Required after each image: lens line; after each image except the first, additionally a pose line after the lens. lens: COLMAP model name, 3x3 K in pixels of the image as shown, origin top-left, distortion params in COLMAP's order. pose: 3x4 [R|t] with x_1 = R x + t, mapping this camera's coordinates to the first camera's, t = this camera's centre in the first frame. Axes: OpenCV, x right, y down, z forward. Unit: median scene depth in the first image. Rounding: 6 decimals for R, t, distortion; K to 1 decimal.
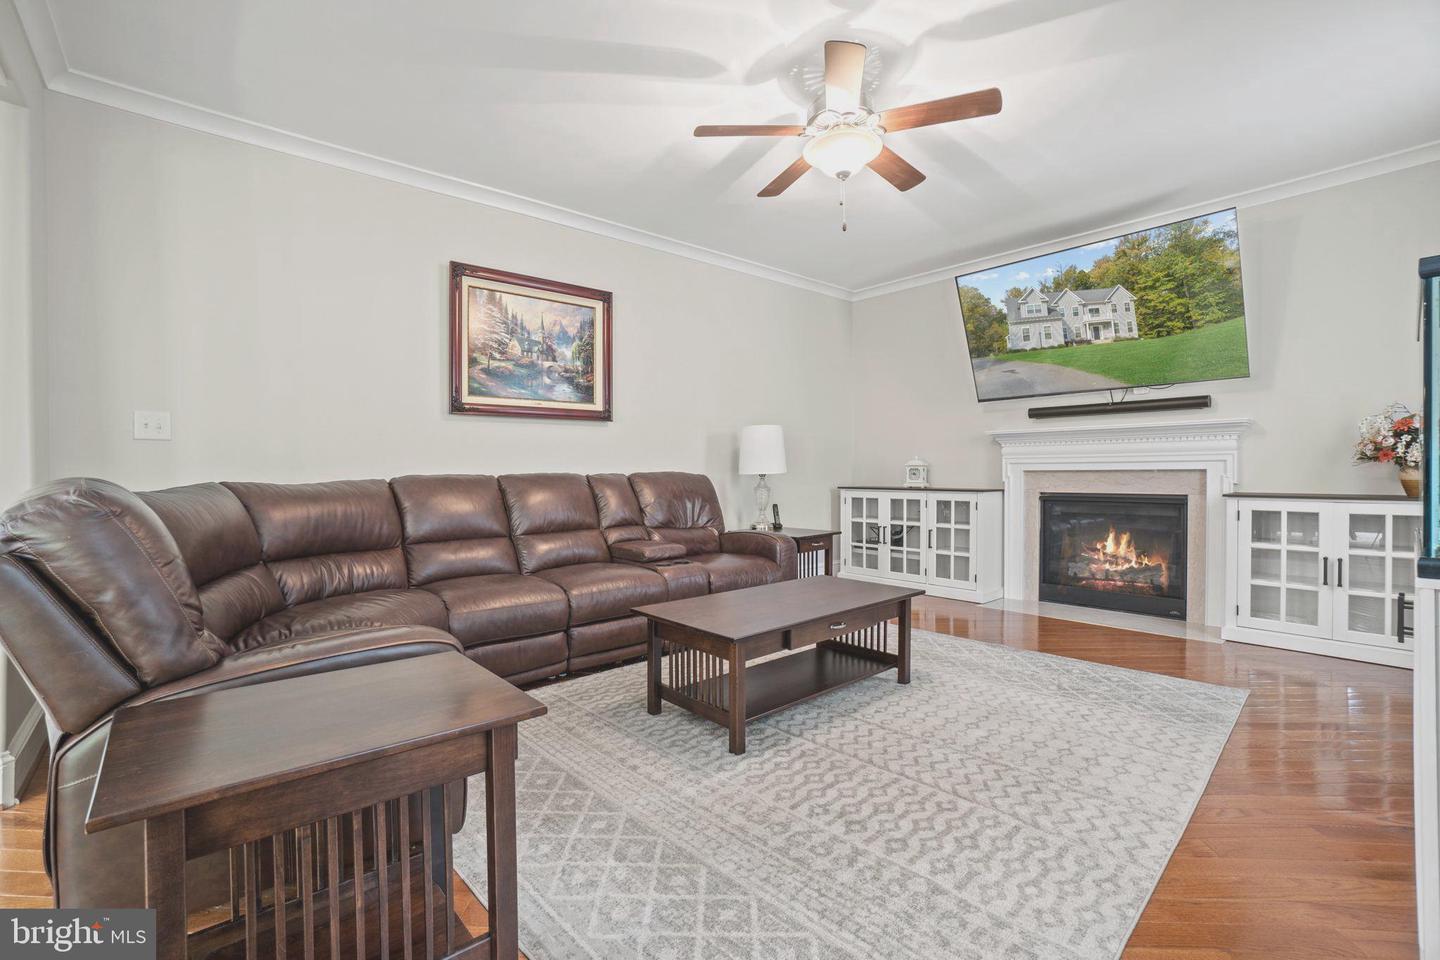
lens RADIAL K [[635.6, 0, 709.0], [0, 635.6, 471.3], [0, 0, 1]] dist [-0.066352, 0.023845]
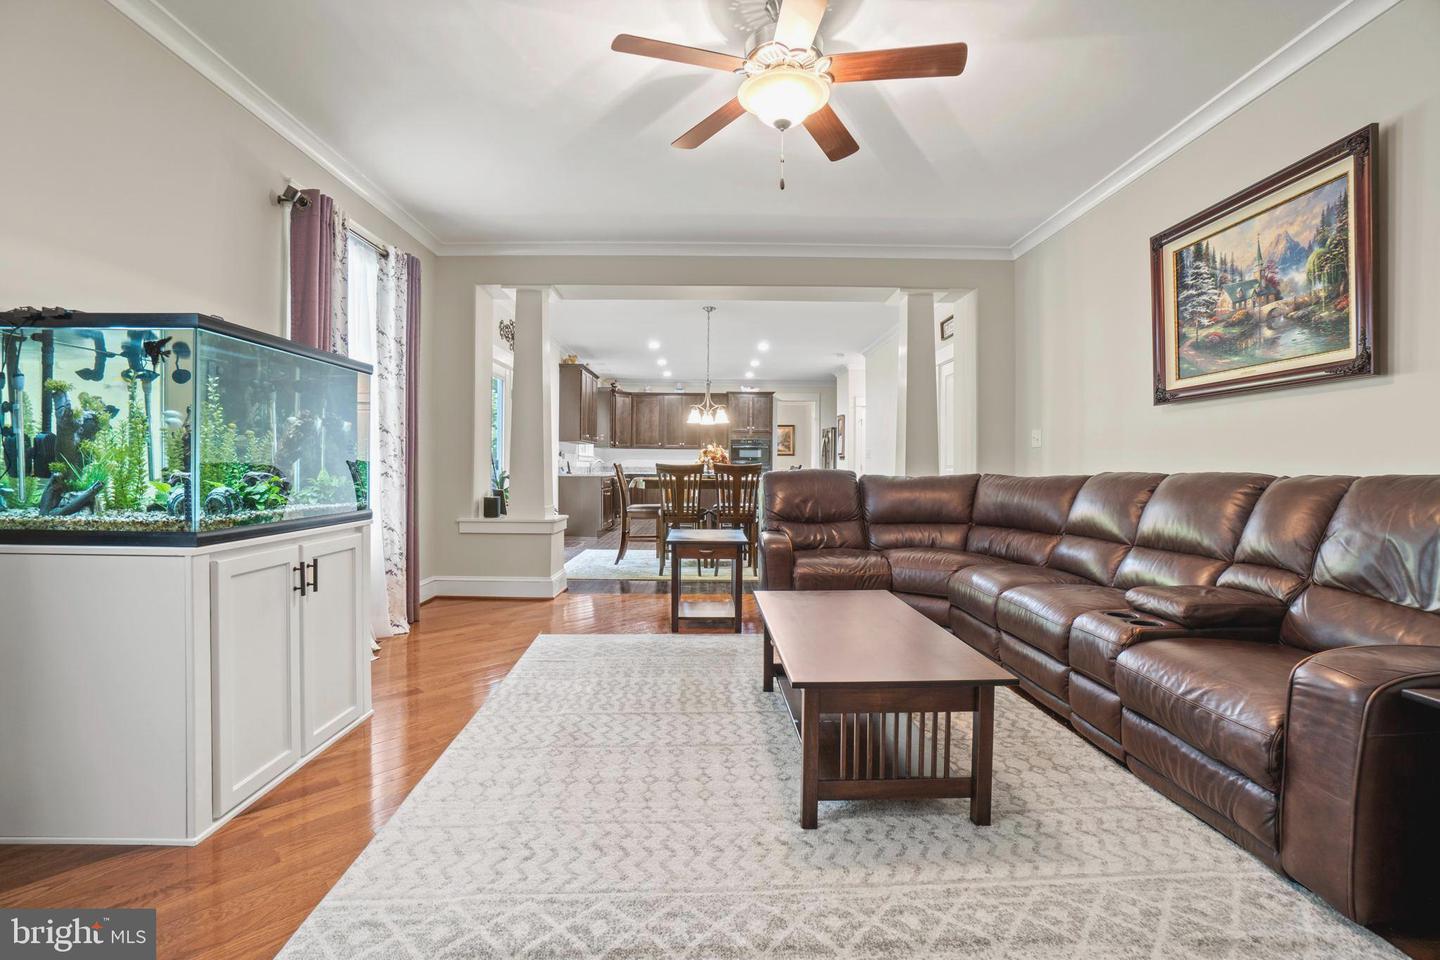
lens RADIAL K [[635.6, 0, 709.0], [0, 635.6, 471.3], [0, 0, 1]] dist [-0.066352, 0.023845]
pose [[-0.648436, 0.006798, -0.761239, 0.617061], [-0.004360, 0.999911, 0.012643, -0.004792], [0.761256, 0.011517, -0.648349, 0.983620]]
